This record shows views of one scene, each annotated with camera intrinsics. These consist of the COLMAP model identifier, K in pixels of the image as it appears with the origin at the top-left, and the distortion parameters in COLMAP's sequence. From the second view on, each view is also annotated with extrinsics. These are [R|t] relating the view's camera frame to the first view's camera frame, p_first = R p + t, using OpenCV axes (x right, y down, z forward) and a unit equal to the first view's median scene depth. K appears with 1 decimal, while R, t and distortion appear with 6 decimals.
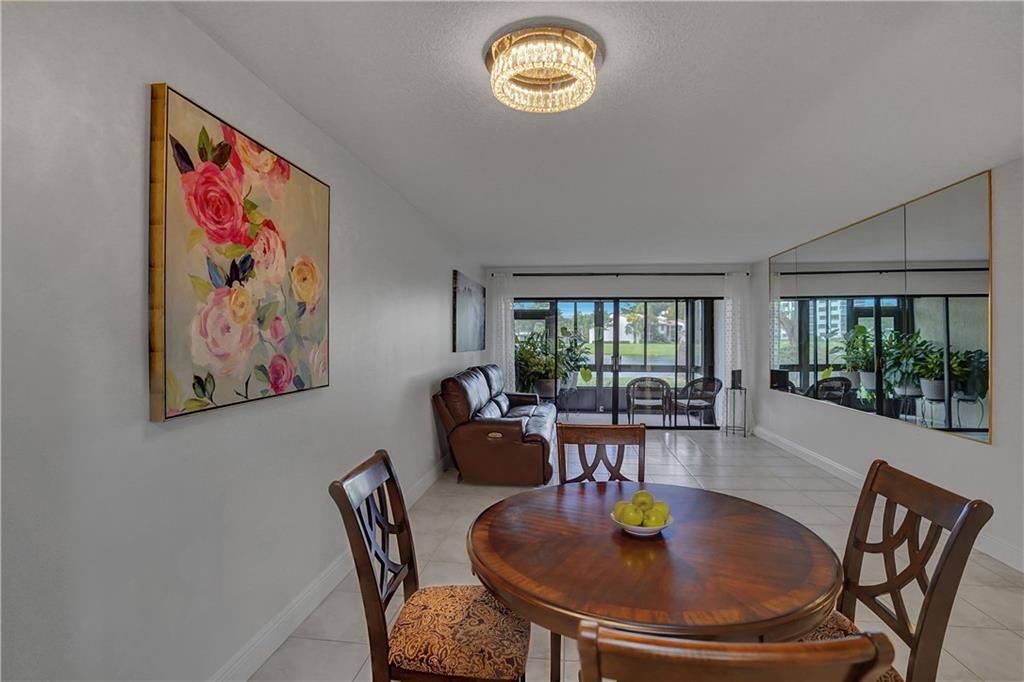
lens RADIAL K [[491.2, 0, 514.6], [0, 491.2, 338.7], [0, 0, 1]] dist [-0.064433, 0.024298]
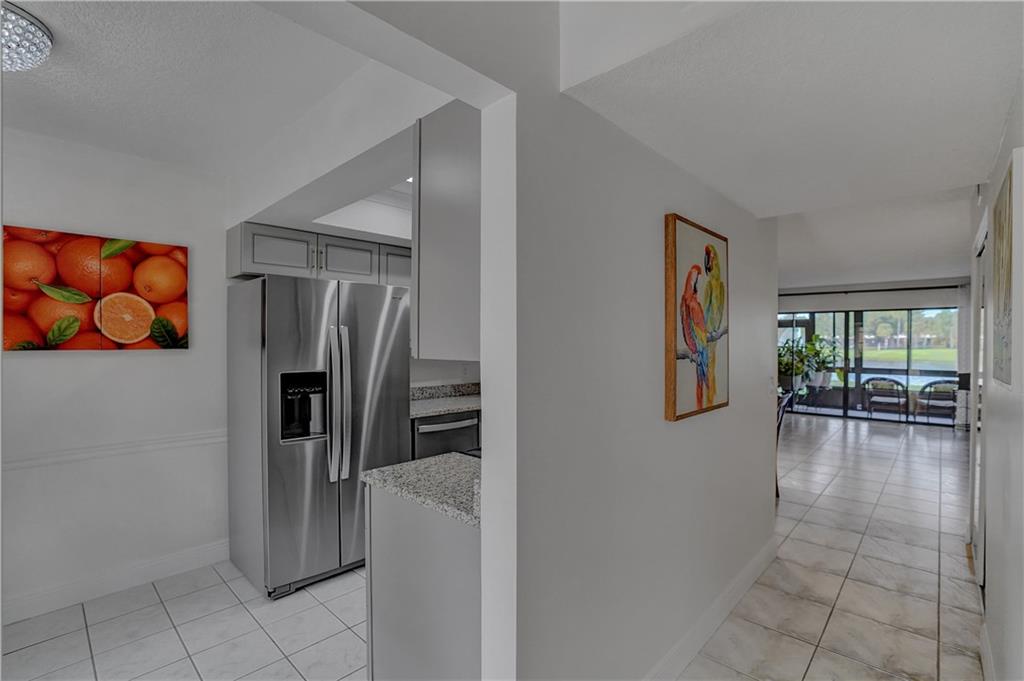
lens RADIAL K [[491.2, 0, 510.9], [0, 491.2, 340.2], [0, 0, 1]] dist [-0.064433, 0.024298]
pose [[0.811613, 0.001098, -0.584194, 0.287203], [-0.004024, 0.999985, -0.003712, -0.002844], [0.584181, 0.005364, 0.811606, -0.574452]]
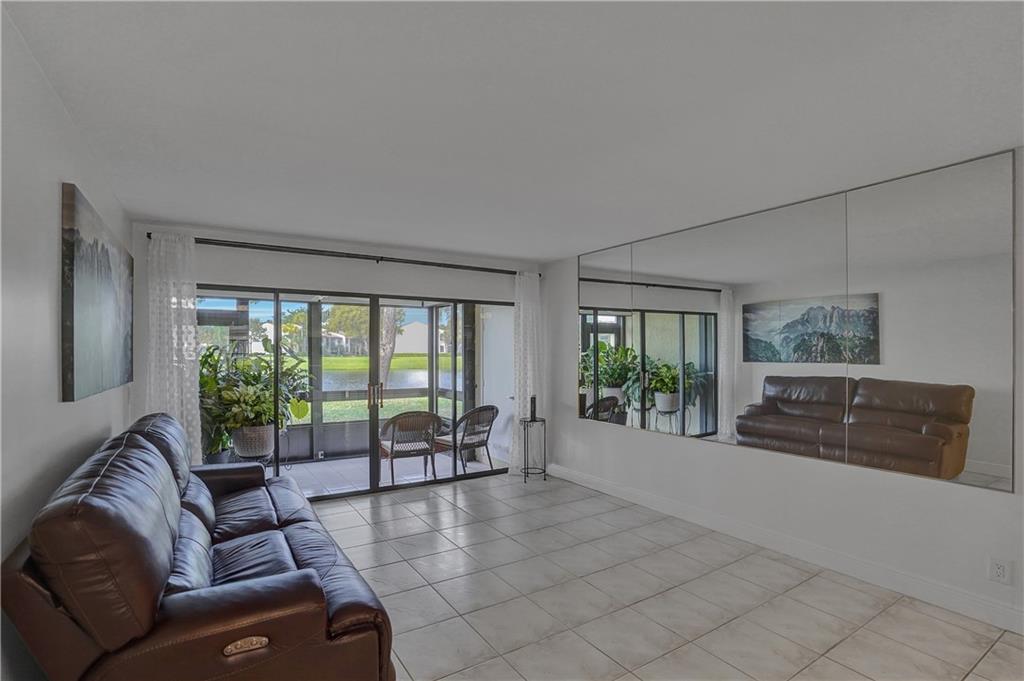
lens RADIAL K [[491.2, 0, 517.3], [0, 491.2, 346.7], [0, 0, 1]] dist [-0.064433, 0.024298]
pose [[0.773209, 0.002450, 0.634147, -0.080681], [0.004518, 0.999946, -0.009372, -0.008123], [-0.634135, 0.010112, 0.773156, 0.469827]]
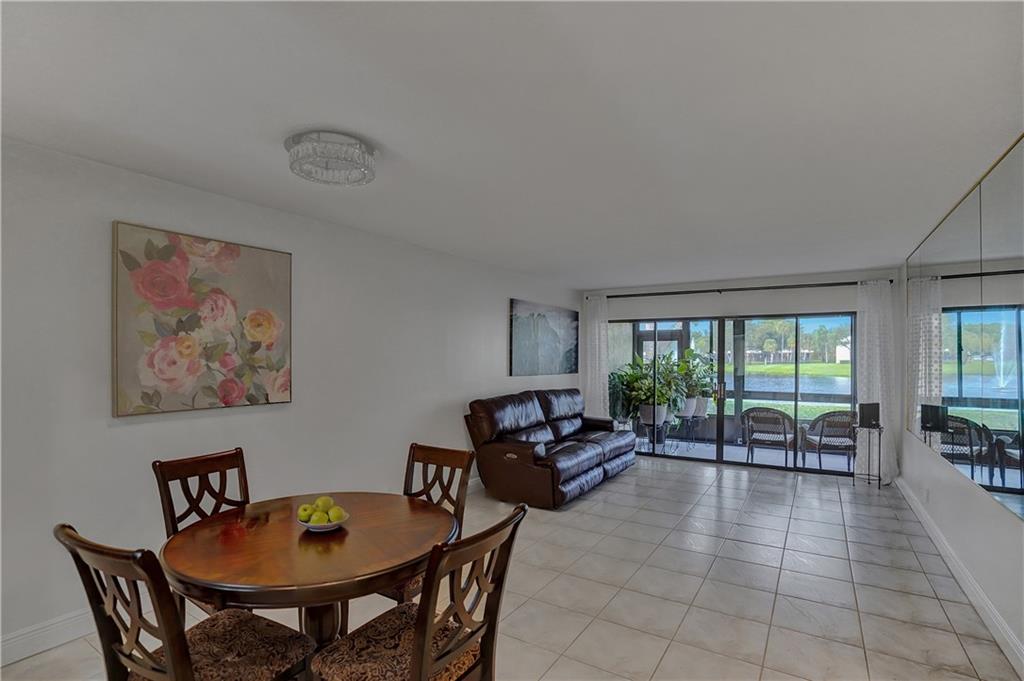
lens RADIAL K [[491.2, 0, 490.1], [0, 491.2, 359.4], [0, 0, 1]] dist [-0.064433, 0.024298]
pose [[0.884403, 0.002046, -0.466720, 0.316491], [-0.000590, 0.999994, 0.003265, -0.011259], [0.466724, -0.002613, 0.884399, 0.028940]]
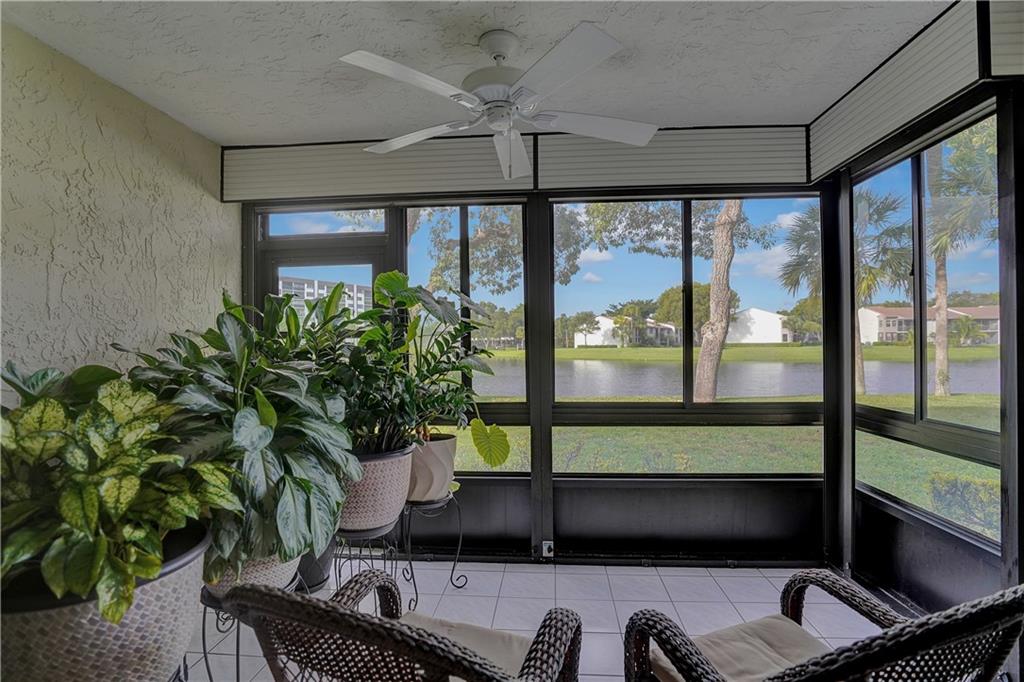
lens RADIAL K [[491.2, 0, 520.0], [0, 491.2, 345.3], [0, 0, 1]] dist [-0.064433, 0.024298]
pose [[0.999256, -0.008130, 0.037703, 0.256575], [0.008075, 0.999966, 0.001599, 0.028017], [-0.037715, -0.001293, 0.999288, 1.188293]]
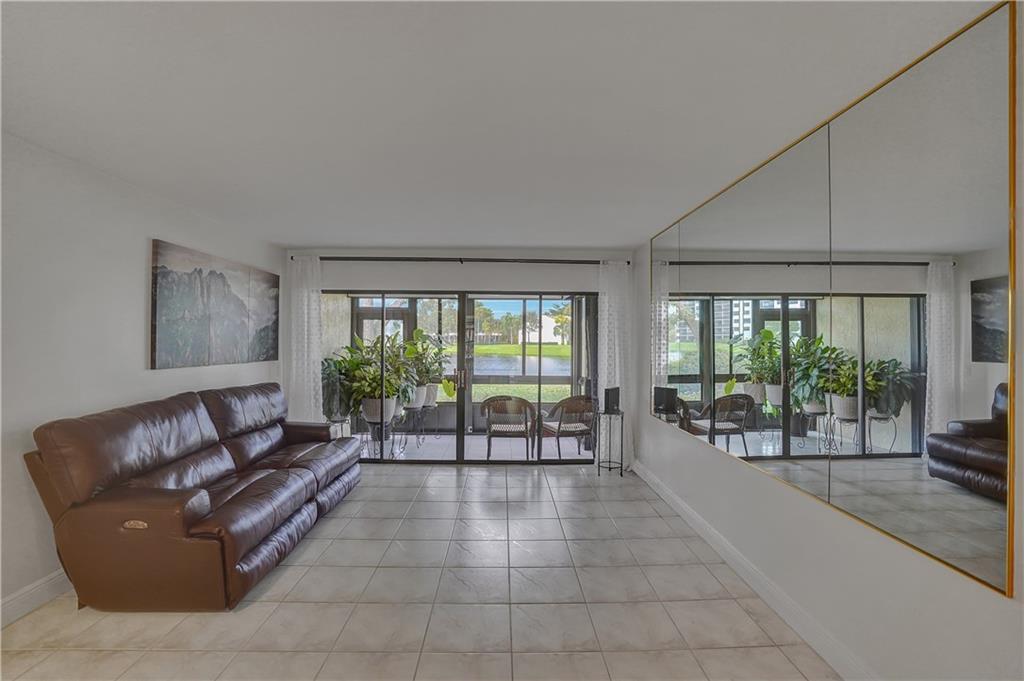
lens RADIAL K [[491.2, 0, 519.2], [0, 491.2, 338.4], [0, 0, 1]] dist [-0.064433, 0.024298]
pose [[0.989659, 0.006402, 0.143299, 0.239593], [-0.006105, 0.999978, -0.002514, -0.012169], [-0.143312, 0.001613, 0.989676, 0.307079]]
